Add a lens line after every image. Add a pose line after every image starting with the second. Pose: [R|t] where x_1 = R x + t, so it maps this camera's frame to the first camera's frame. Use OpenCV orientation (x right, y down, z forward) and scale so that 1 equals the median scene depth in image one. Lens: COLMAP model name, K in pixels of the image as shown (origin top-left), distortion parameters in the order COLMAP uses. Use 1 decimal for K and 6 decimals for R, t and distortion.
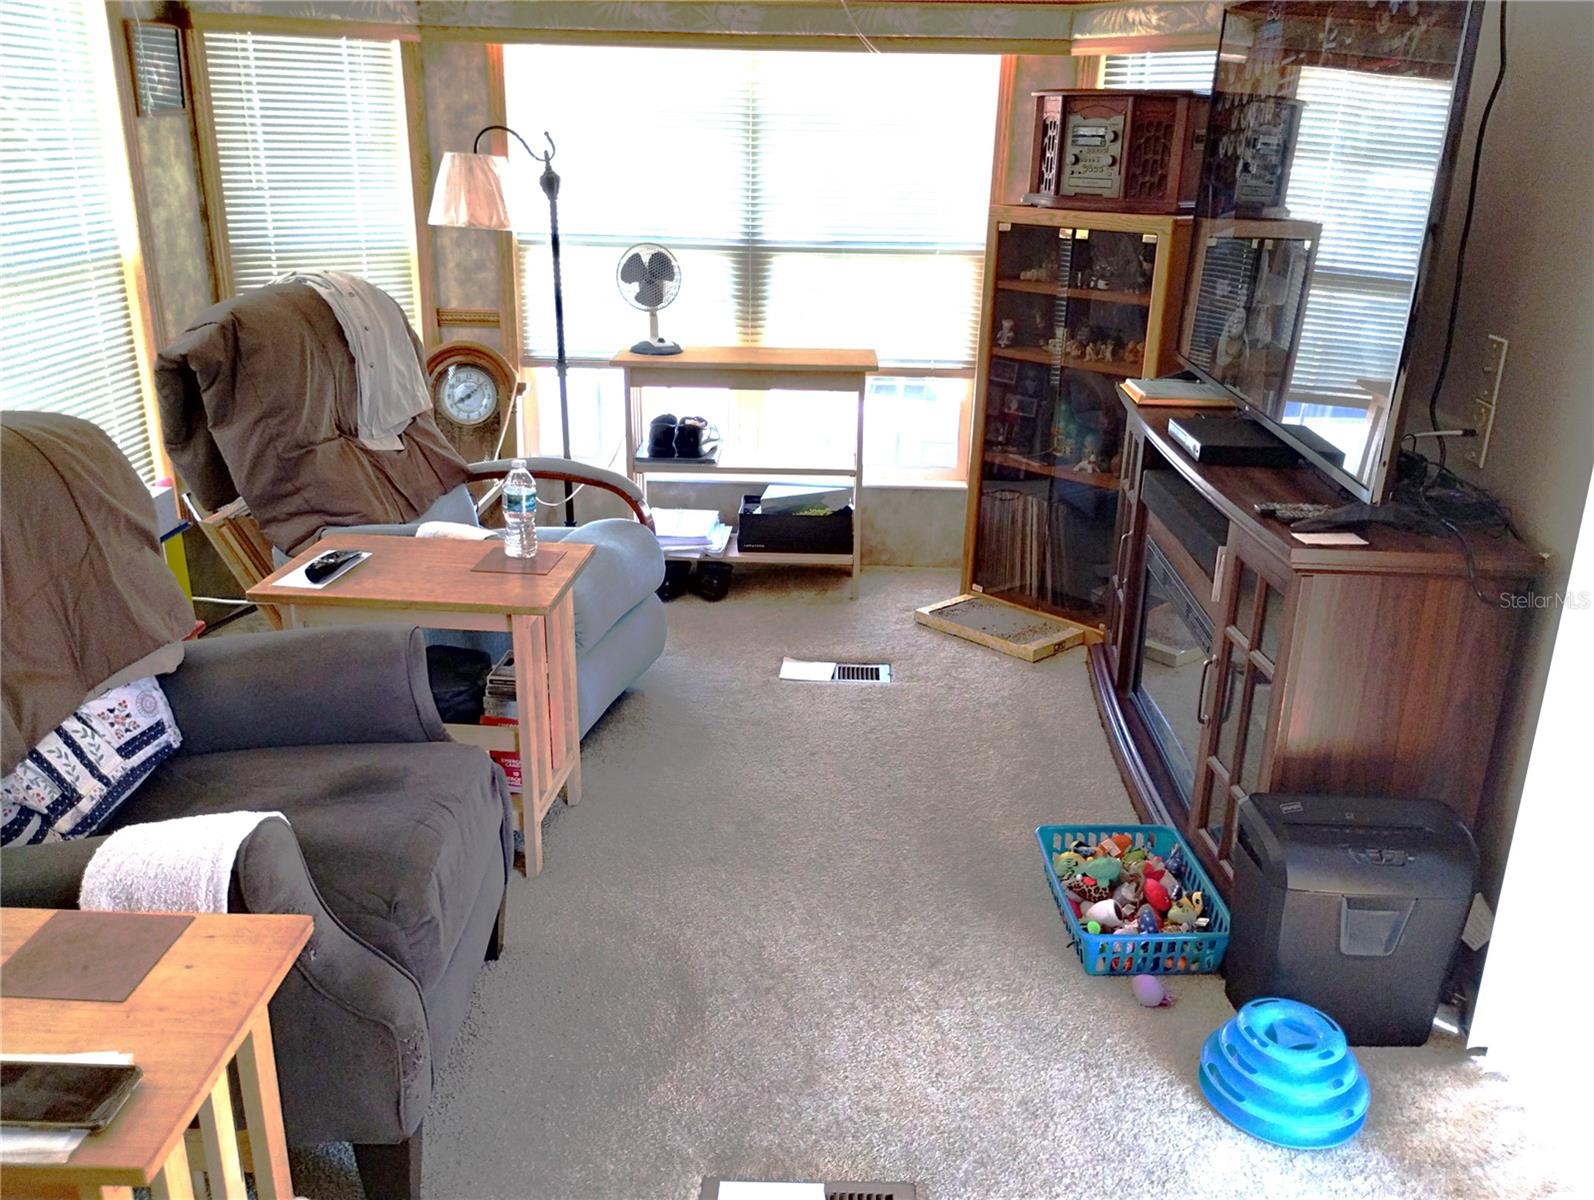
lens RADIAL K [[1307.3, 0, 797.0], [0, 1307.3, 600.0], [0, 0, 1]] dist [-0.011796, -0.003135]
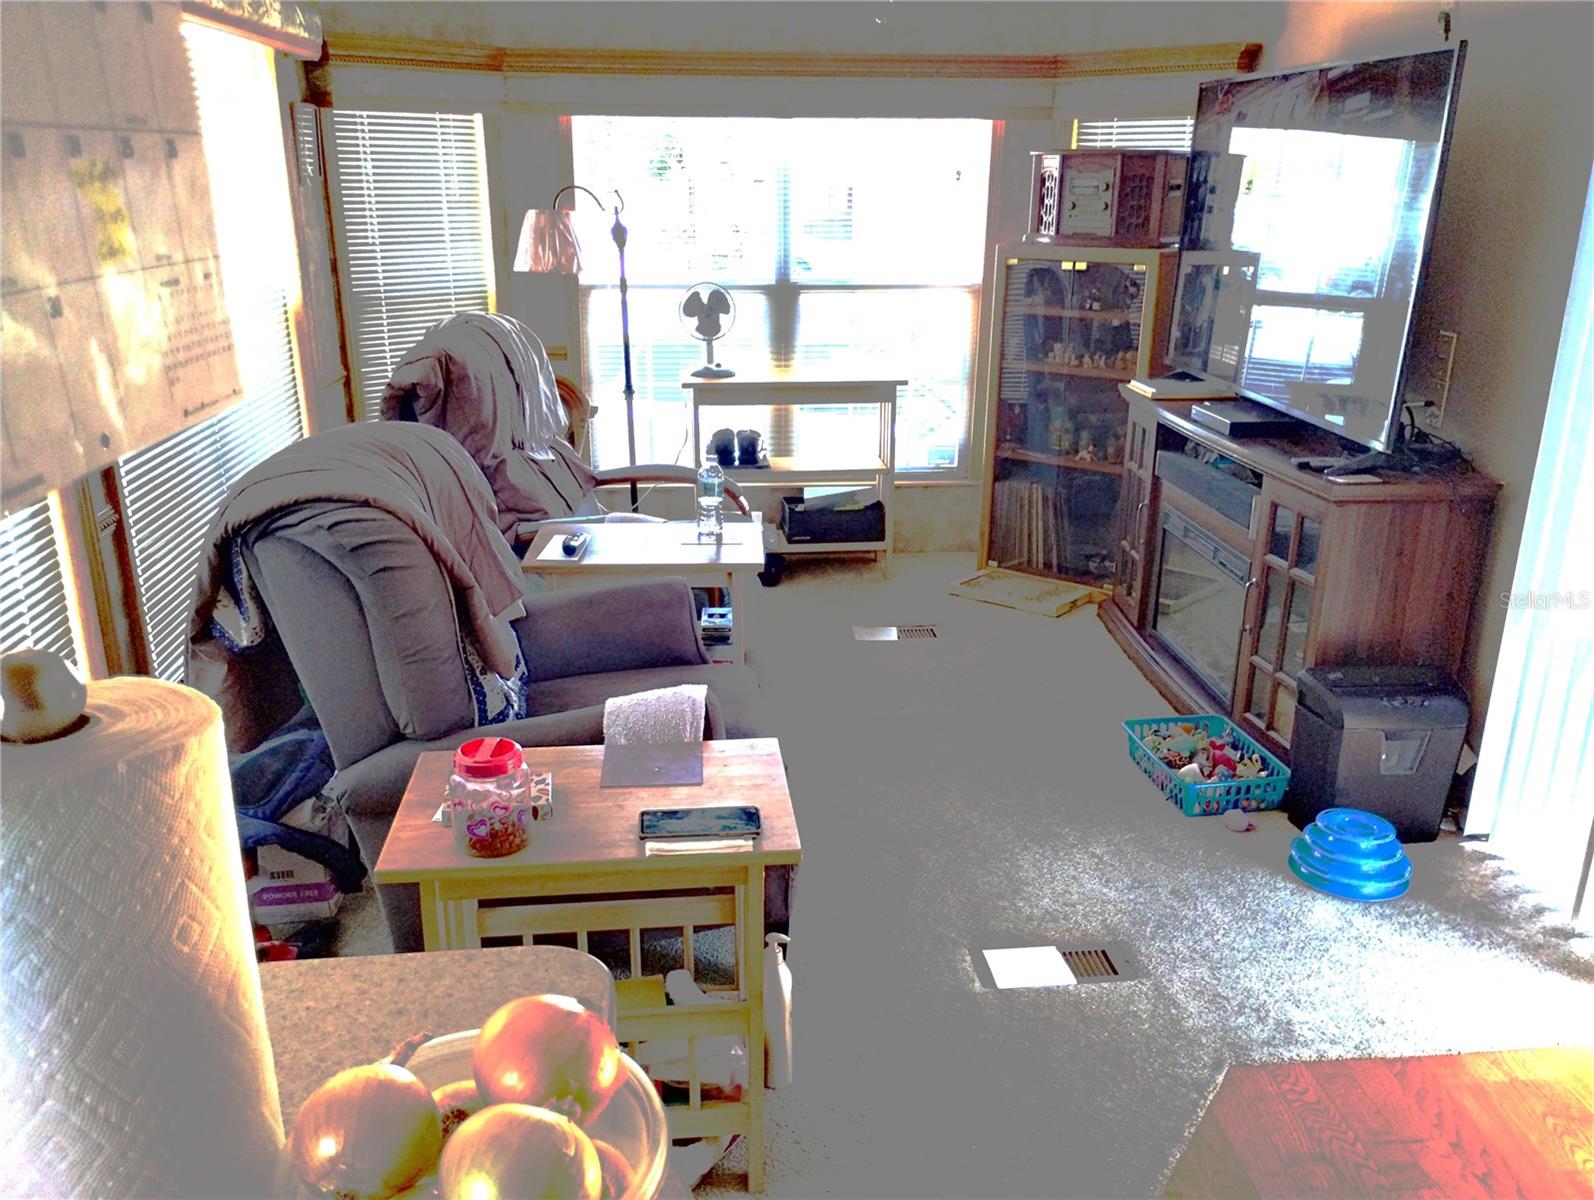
lens RADIAL K [[1296.2, 0, 797.0], [0, 1296.2, 600.0], [0, 0, 1]] dist [0.014049, -0.000554]
pose [[0.993421, -0.052012, 0.102027, -0.195125], [0.054316, 0.998325, -0.019943, 0.045734], [-0.100819, 0.025354, 0.994582, -0.189601]]
